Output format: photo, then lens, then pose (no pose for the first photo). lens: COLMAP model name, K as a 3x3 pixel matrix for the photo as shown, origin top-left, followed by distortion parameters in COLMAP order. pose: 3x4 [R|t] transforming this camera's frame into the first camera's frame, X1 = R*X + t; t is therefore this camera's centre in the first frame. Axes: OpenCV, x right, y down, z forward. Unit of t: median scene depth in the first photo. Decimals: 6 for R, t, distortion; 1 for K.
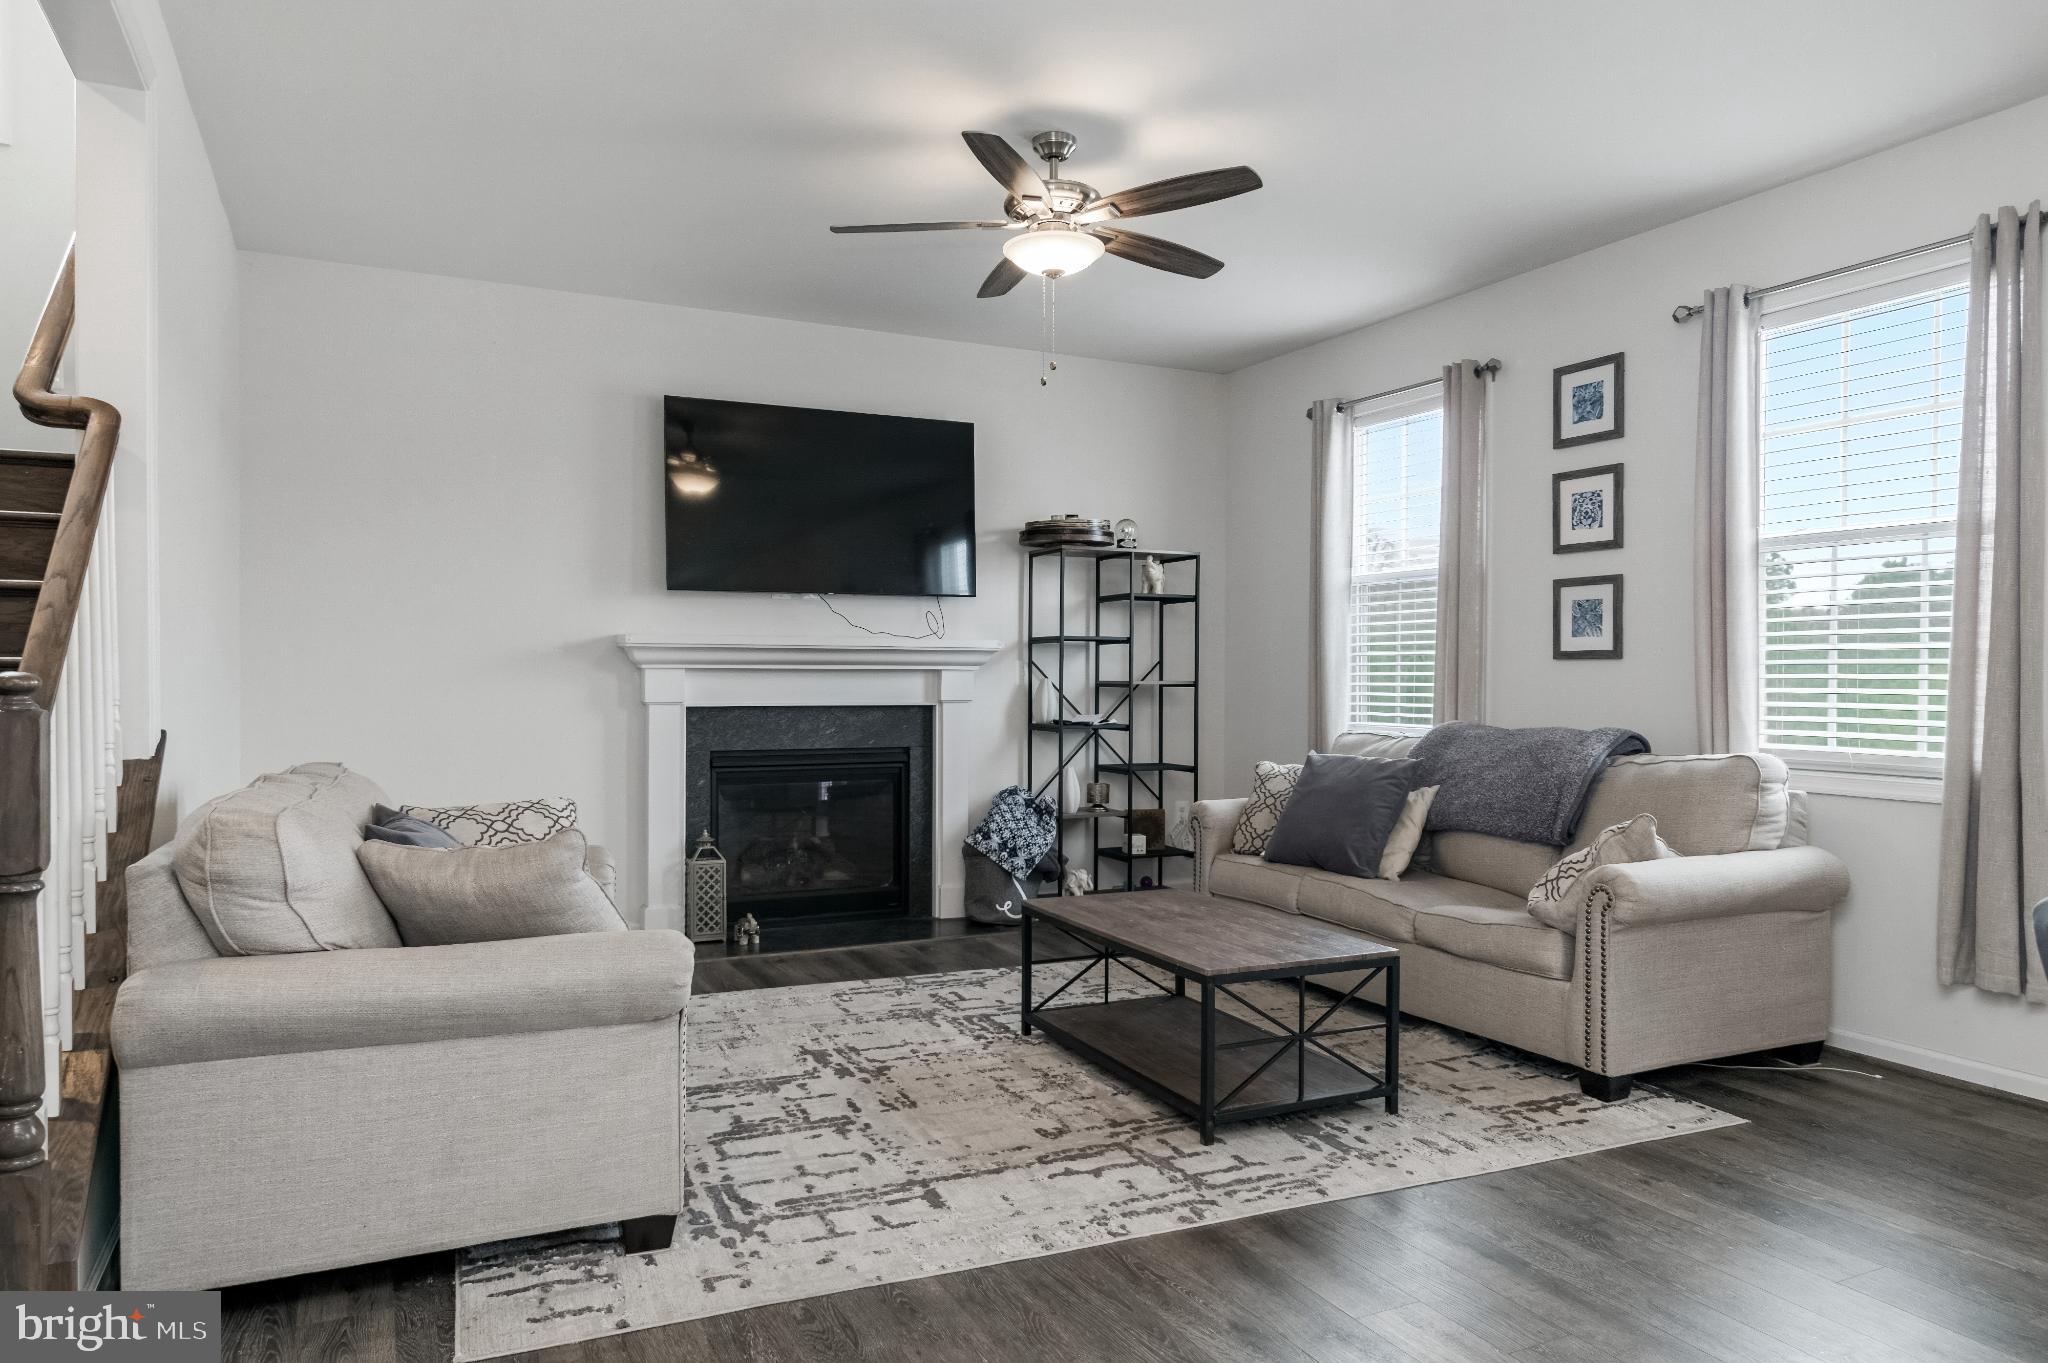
lens RADIAL K [[1351.7, 0, 1025.9], [0, 1351.7, 688.1], [0, 0, 1]] dist [0.021733, 0.002010]
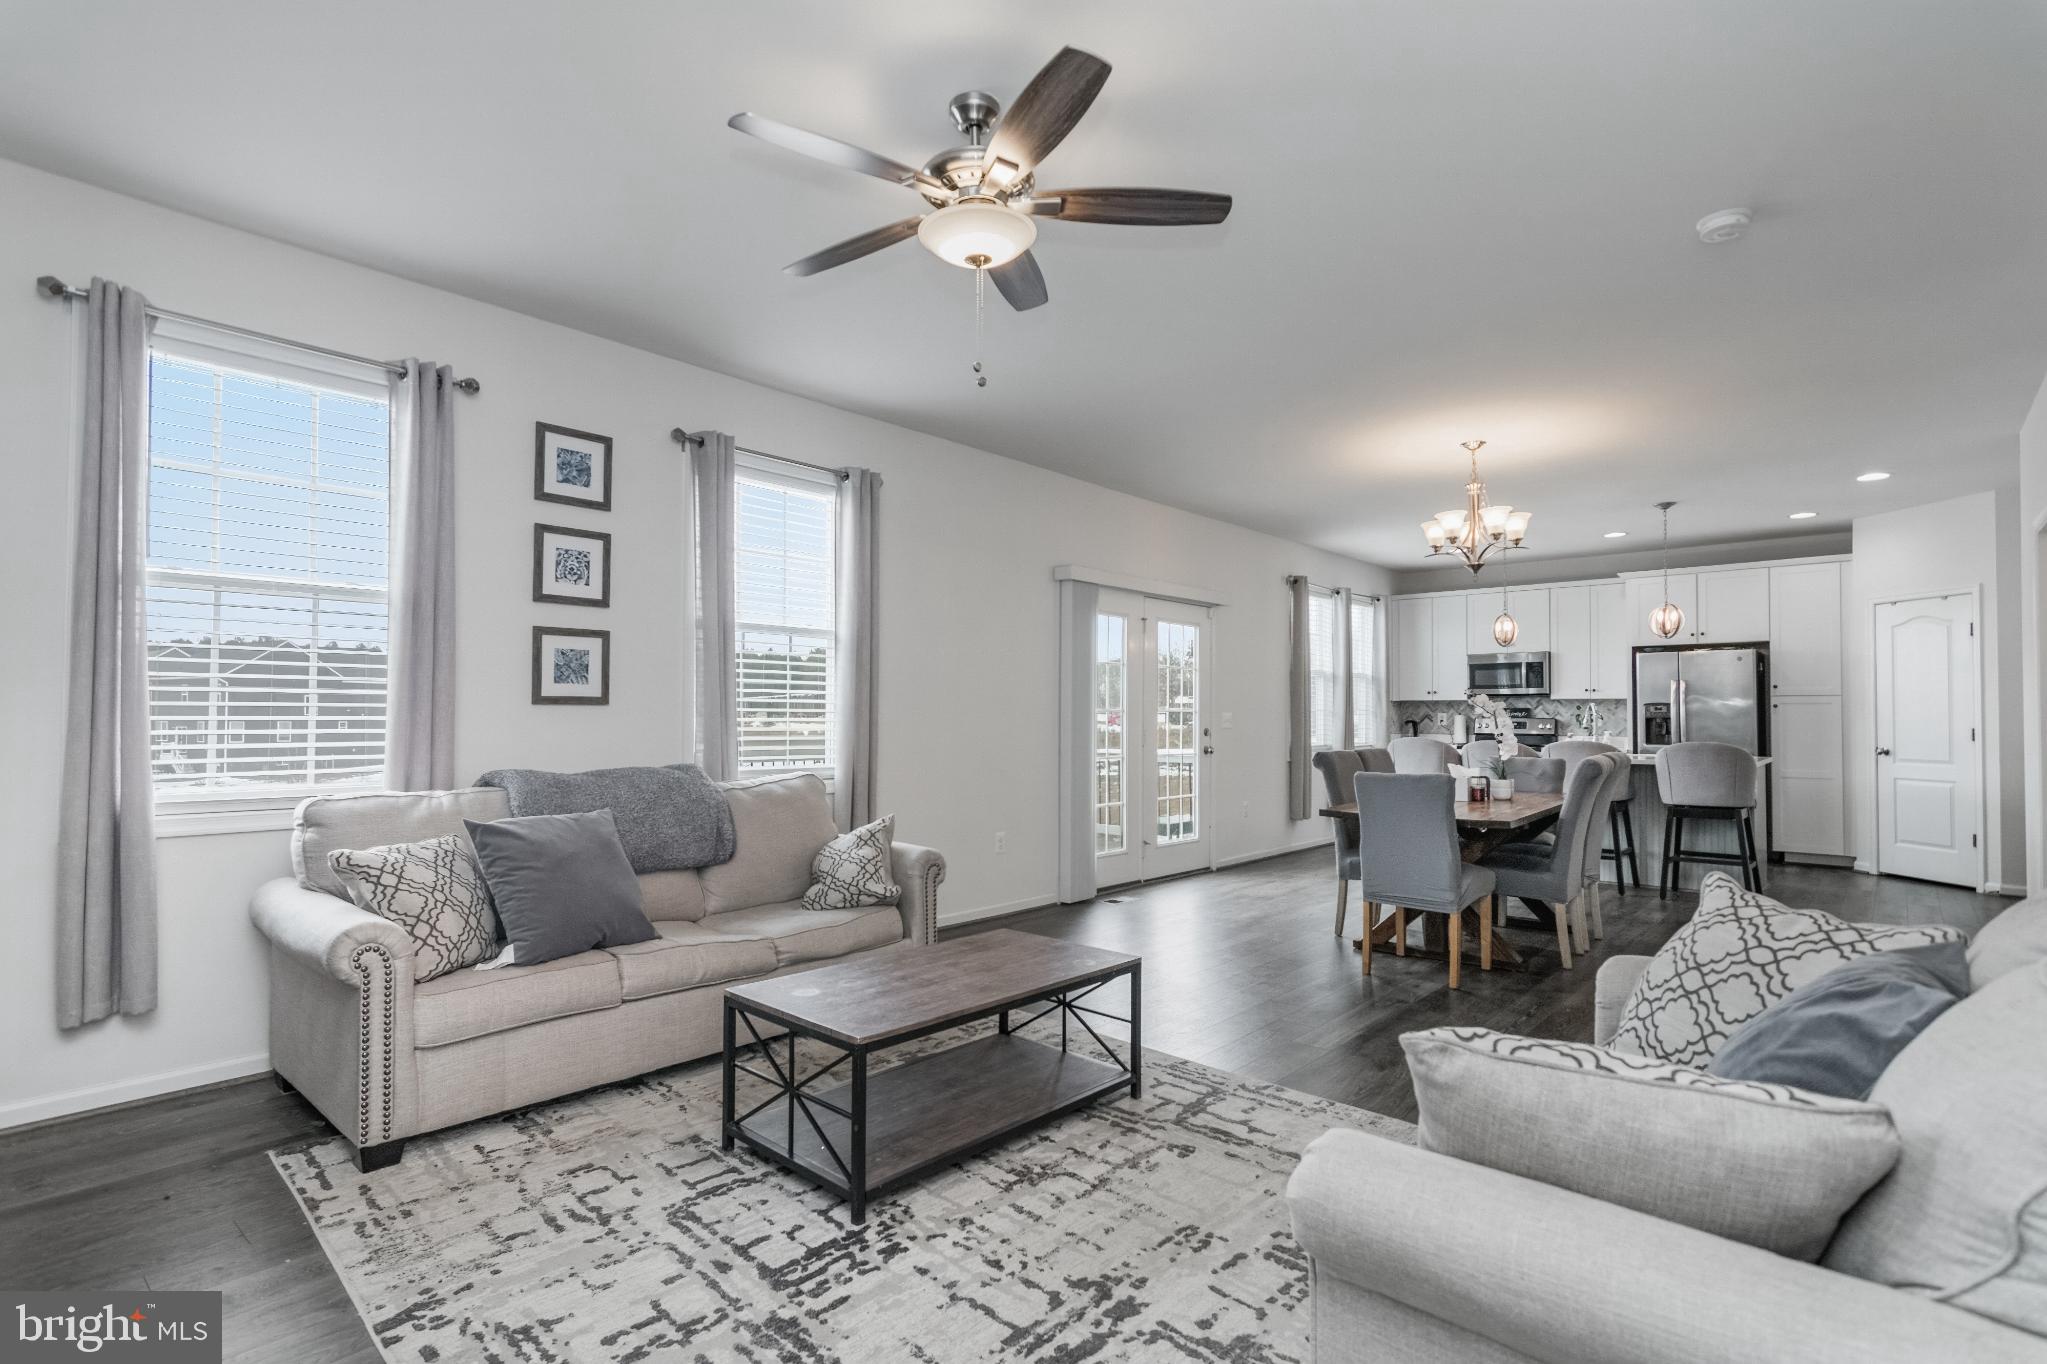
lens RADIAL K [[996.7, 0, 1025.5], [0, 996.7, 699.1], [0, 0, 1]] dist [-0.000070, -0.000392]
pose [[-0.386229, 0.012308, 0.922321, -0.558063], [0.004048, 0.999924, -0.011648, -0.018197], [-0.922394, -0.000765, -0.386250, 1.186770]]
